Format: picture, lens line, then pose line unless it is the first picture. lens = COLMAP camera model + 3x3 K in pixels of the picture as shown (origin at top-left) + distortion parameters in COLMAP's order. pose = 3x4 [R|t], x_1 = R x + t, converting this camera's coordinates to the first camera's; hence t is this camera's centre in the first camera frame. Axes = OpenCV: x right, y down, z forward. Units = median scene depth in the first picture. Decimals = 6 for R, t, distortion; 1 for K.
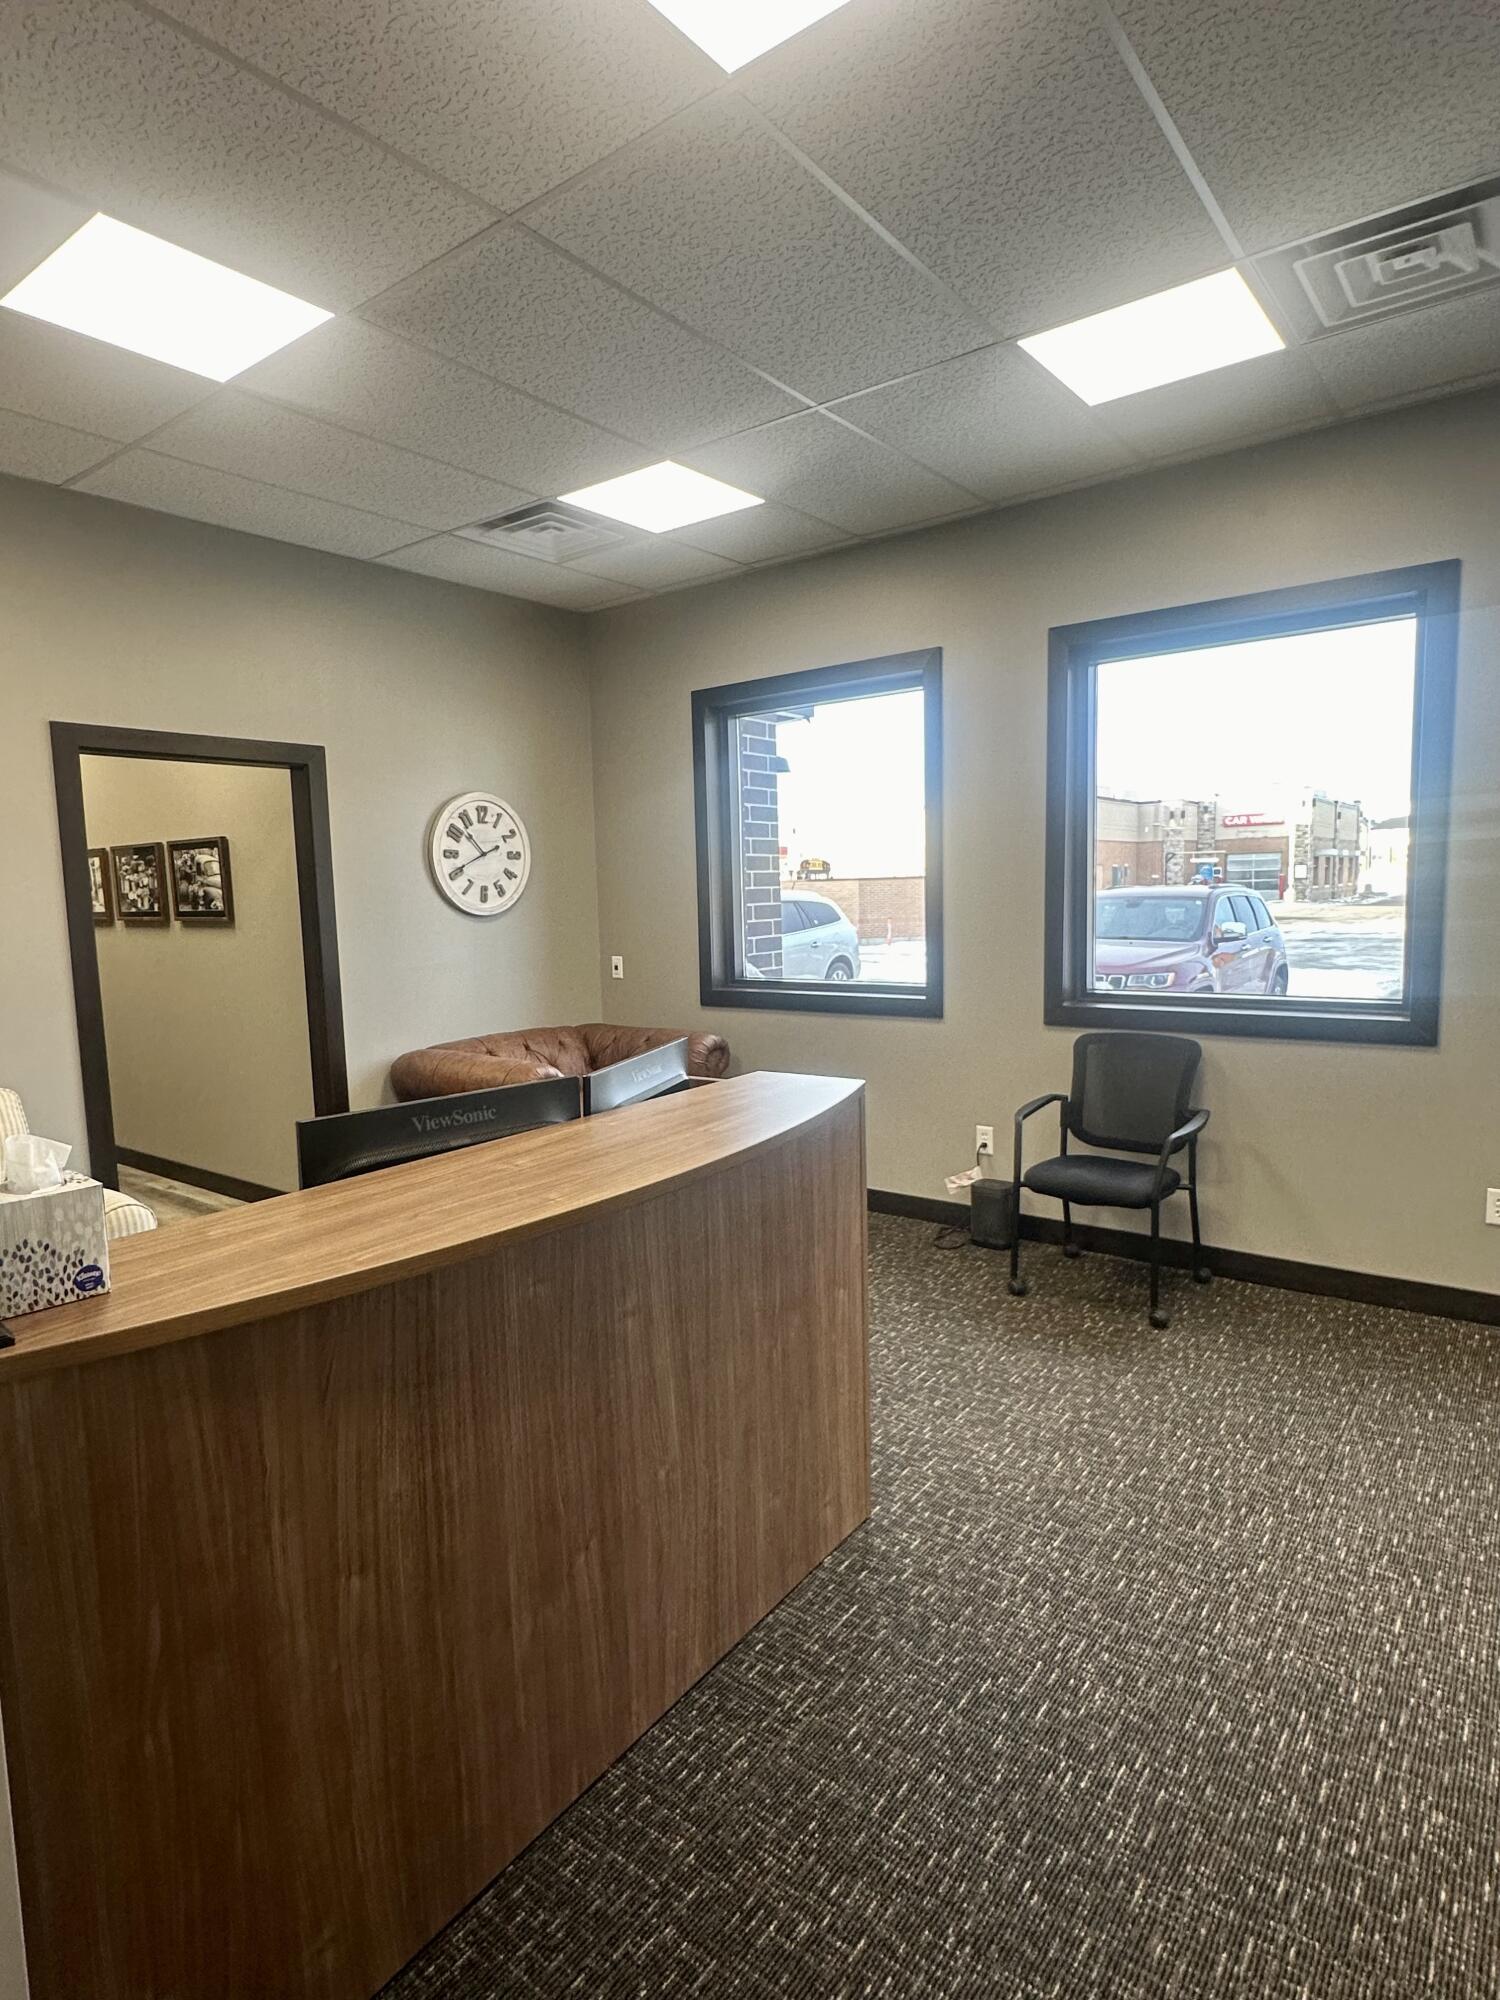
lens RADIAL K [[1091.1, 0, 744.4], [0, 1091.1, 1003.2], [0, 0, 1]] dist [-0.004332, 0.001235]
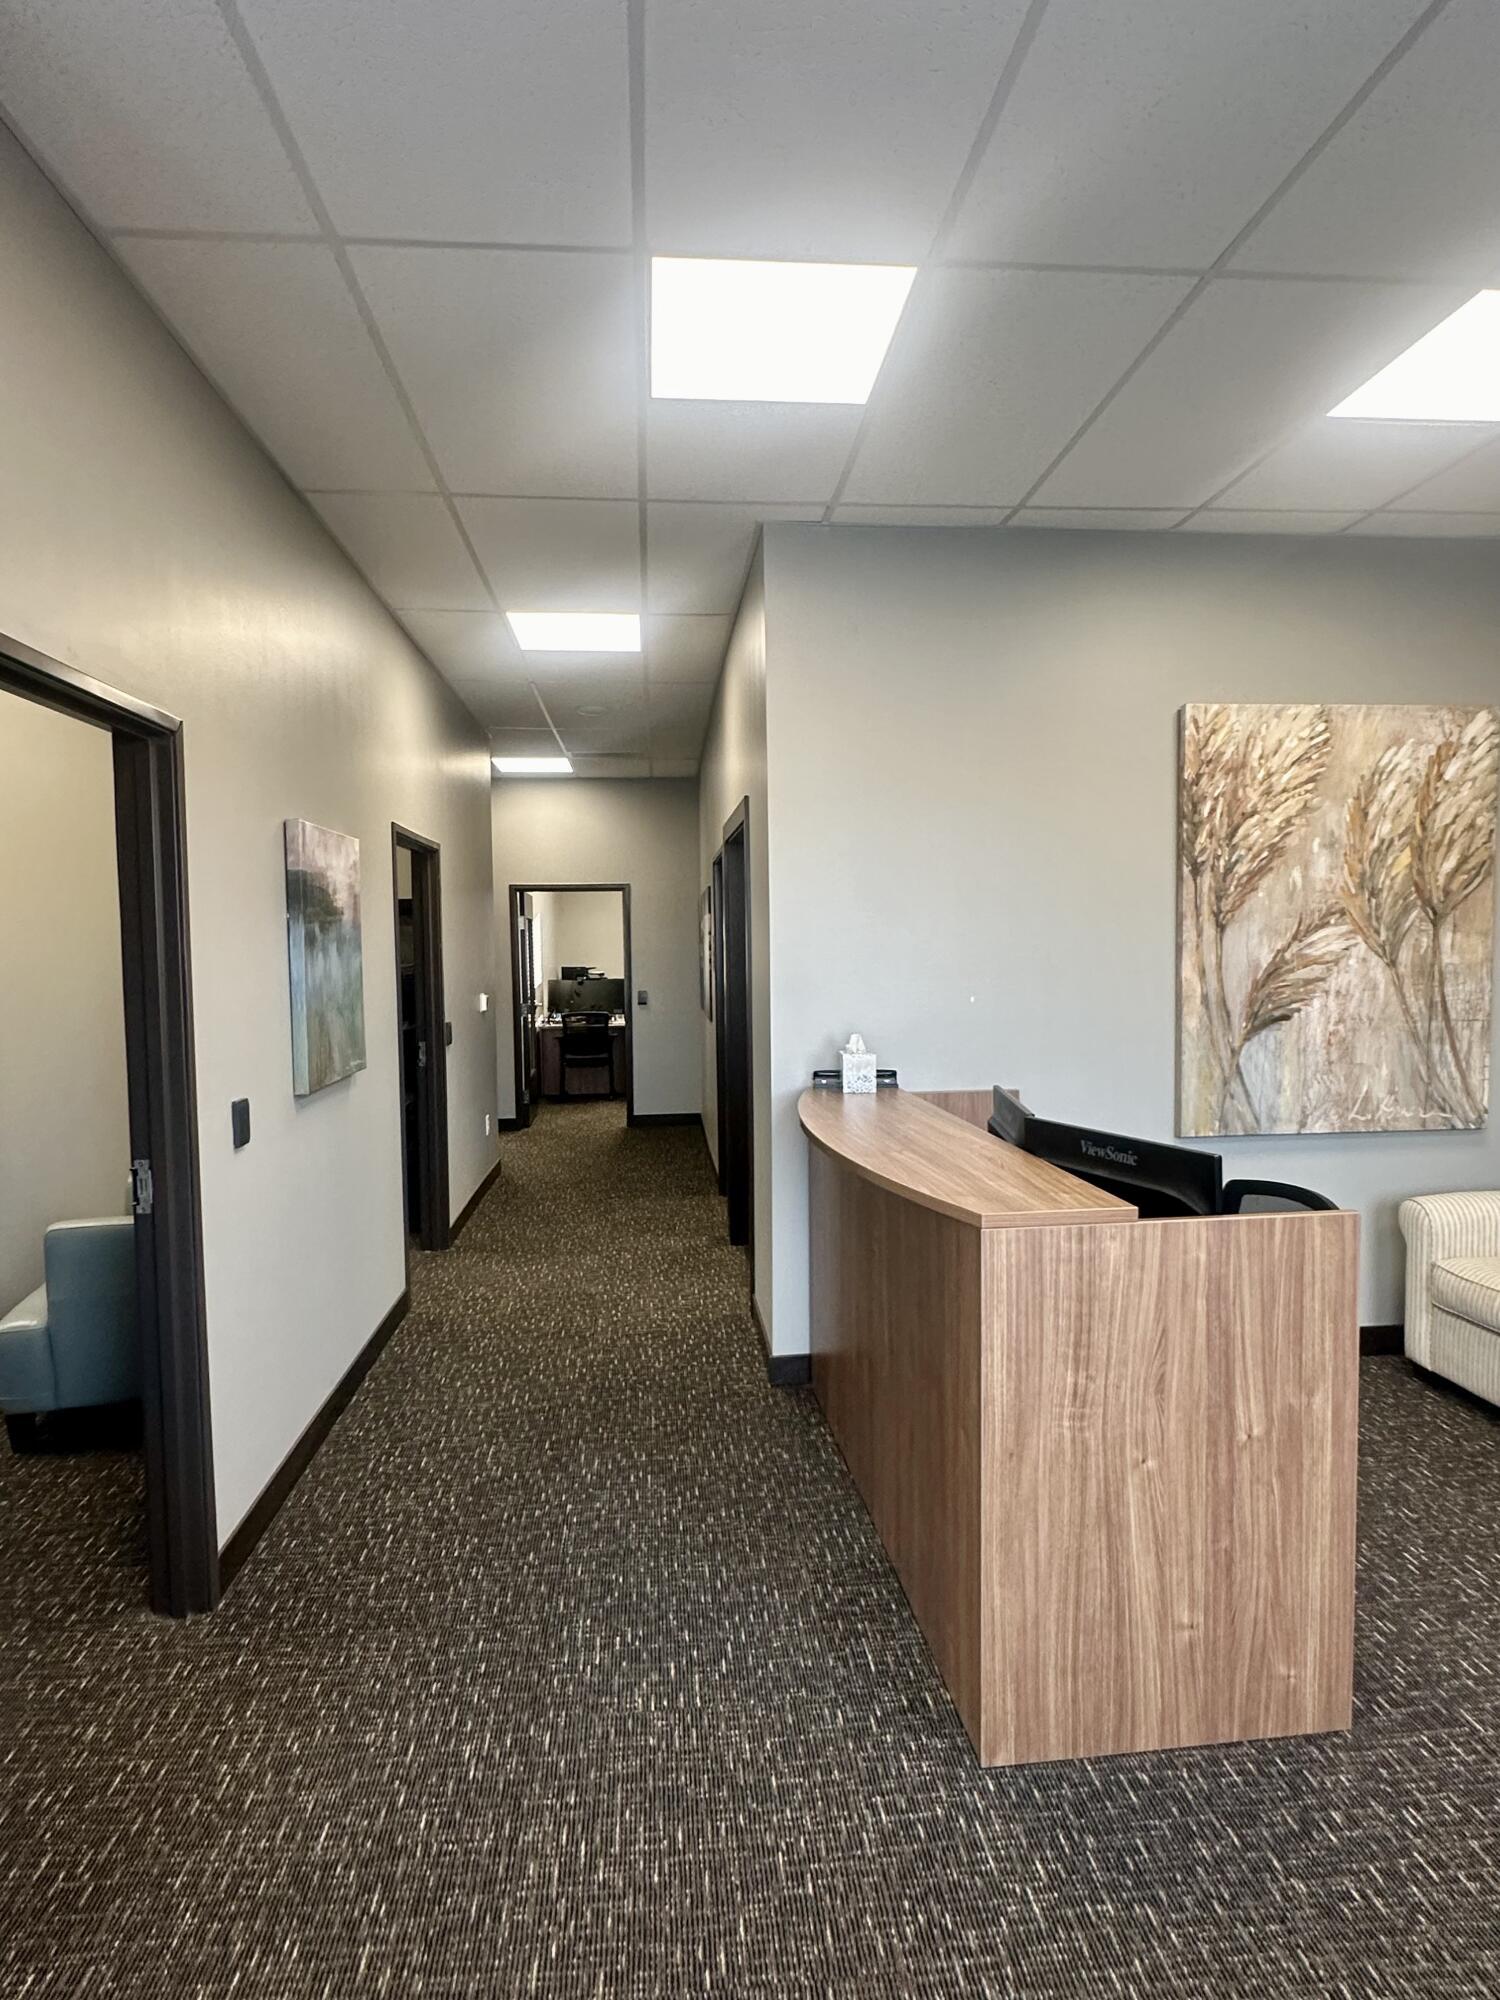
lens RADIAL K [[1089.3, 0, 750.0], [0, 1089.3, 1002.2], [0, 0, 1]] dist [-0.004838, 0.002861]
pose [[-0.734119, 0.073074, -0.675078, 0.618003], [-0.036040, 0.988598, 0.146202, -0.156077], [0.678064, 0.131659, -0.723115, 1.174277]]
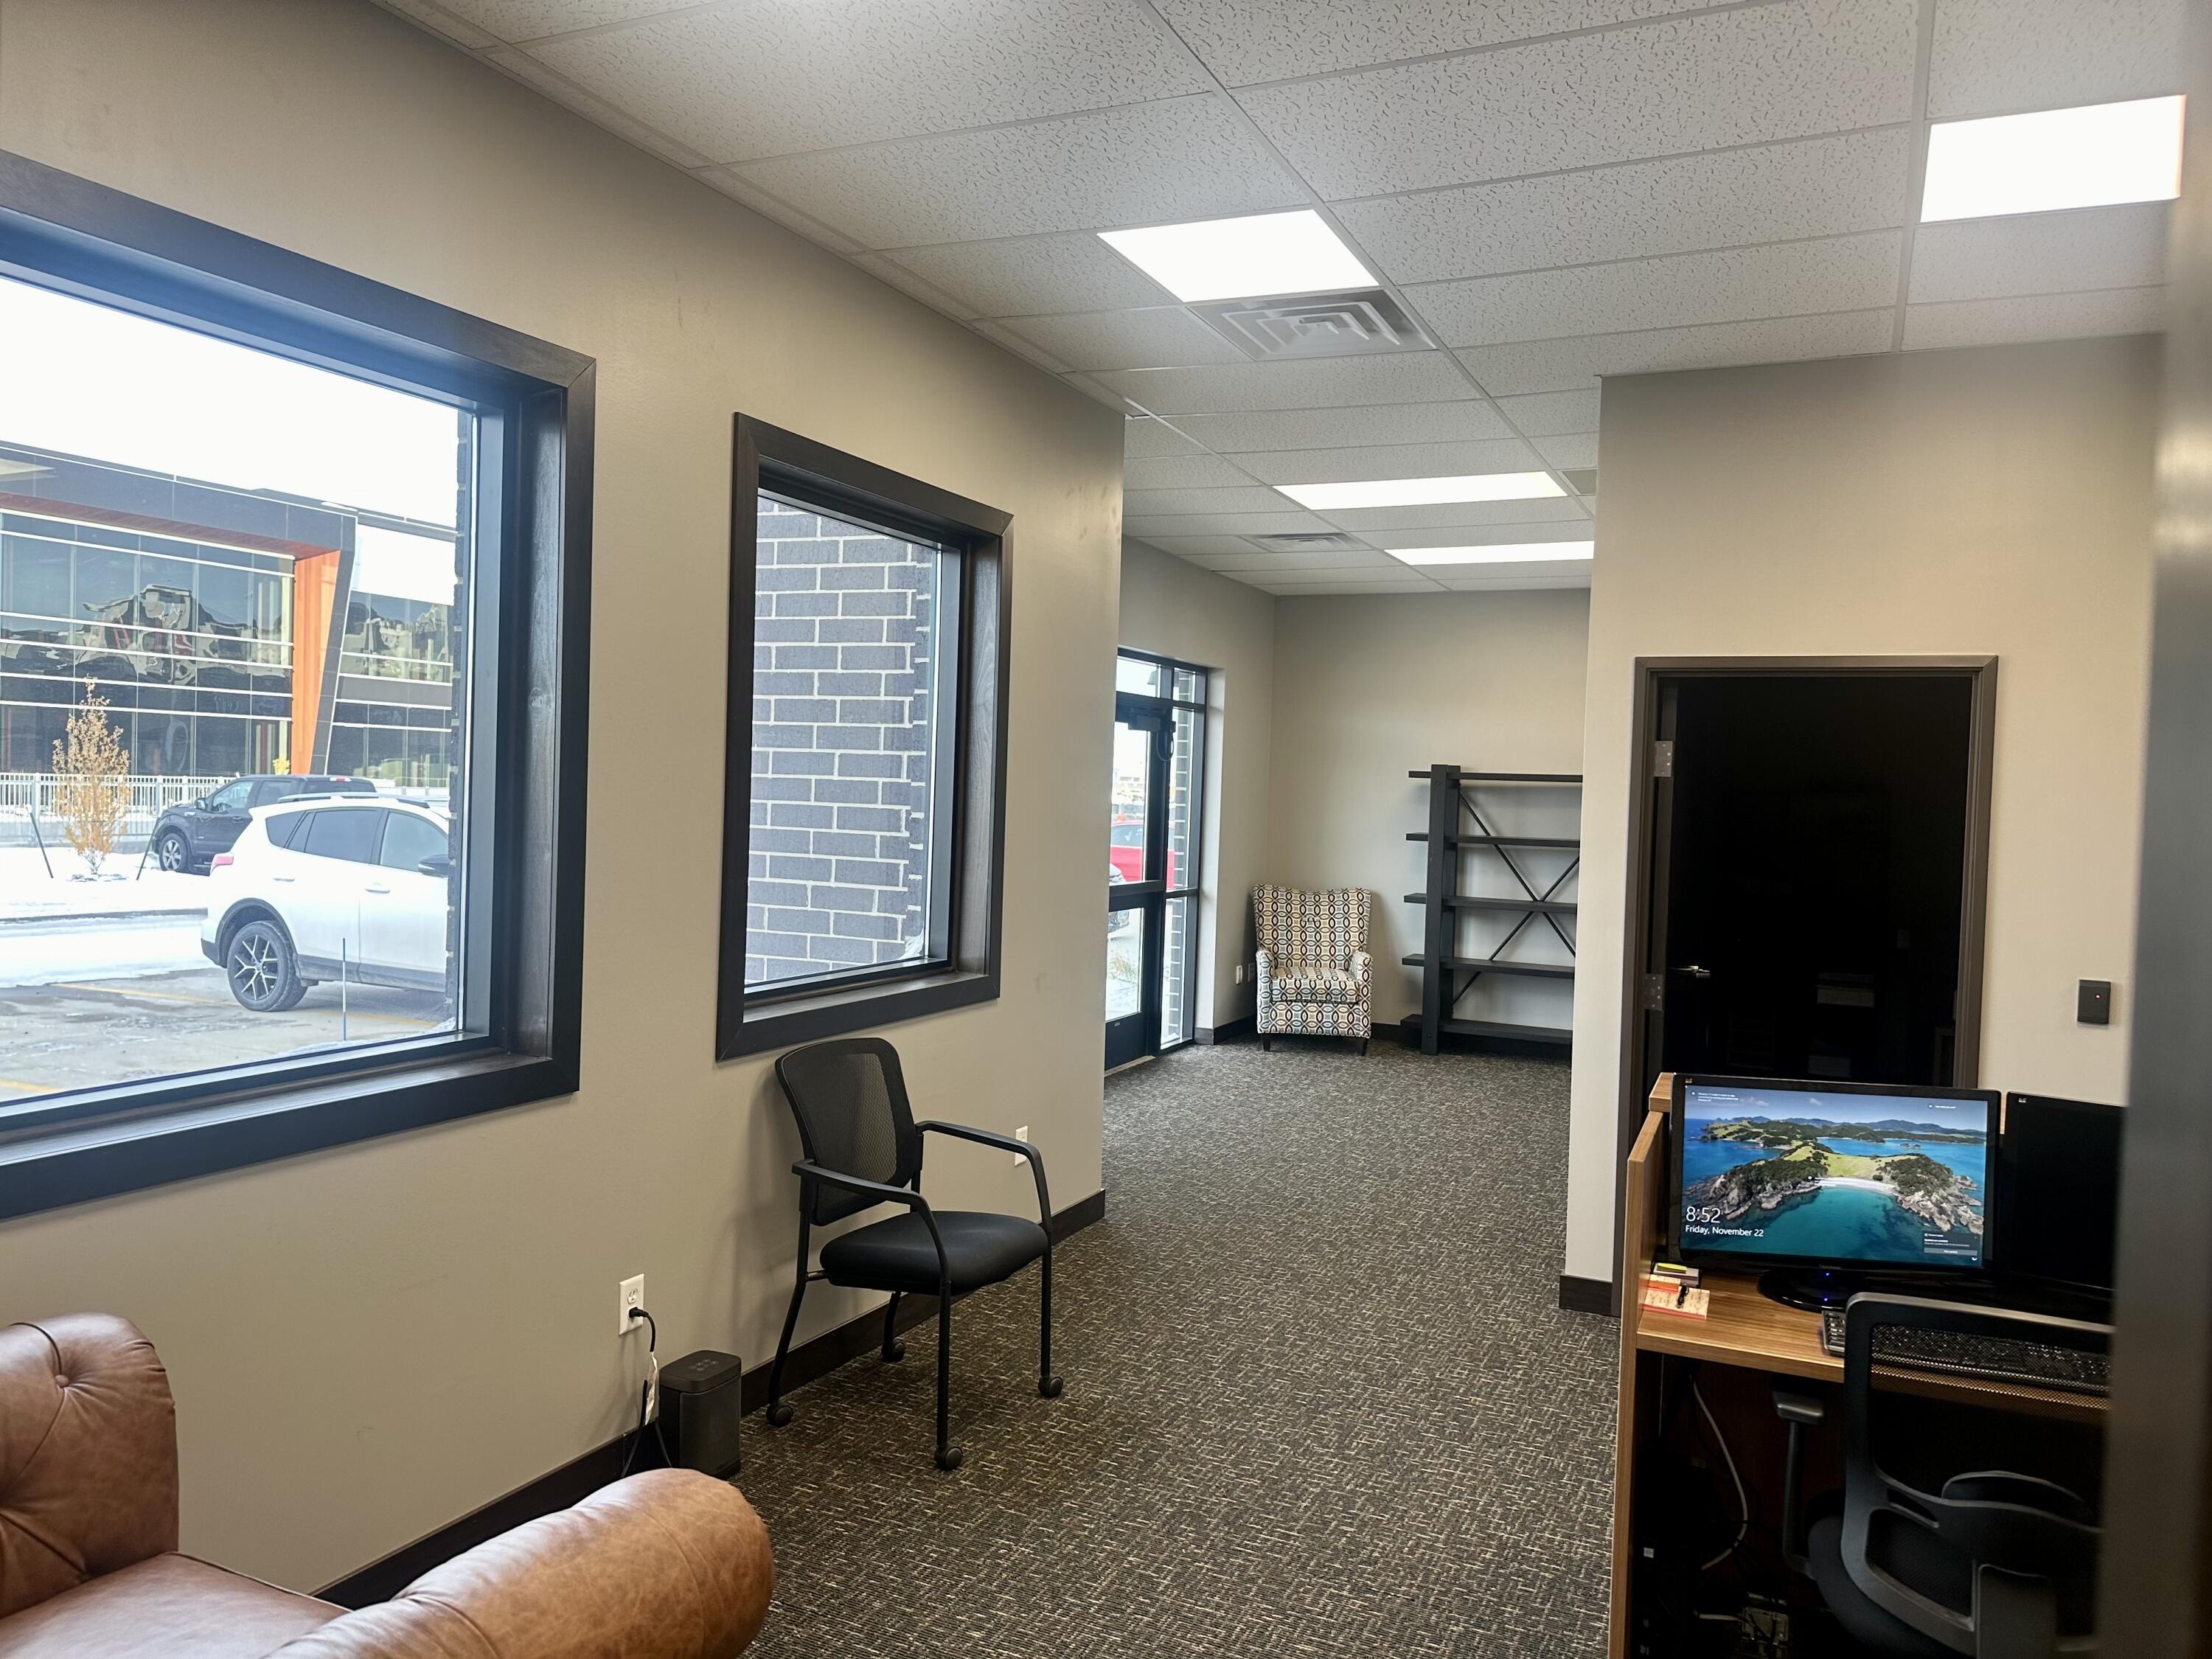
lens RADIAL K [[1555.9, 0, 1104.5], [0, 1555.9, 839.4], [0, 0, 1]] dist [0.027165, -0.037710]
pose [[-0.211118, -0.010762, 0.977401, -0.874083], [0.074178, 0.996879, 0.026999, -0.158656], [-0.974642, 0.078202, -0.209661, 1.402700]]
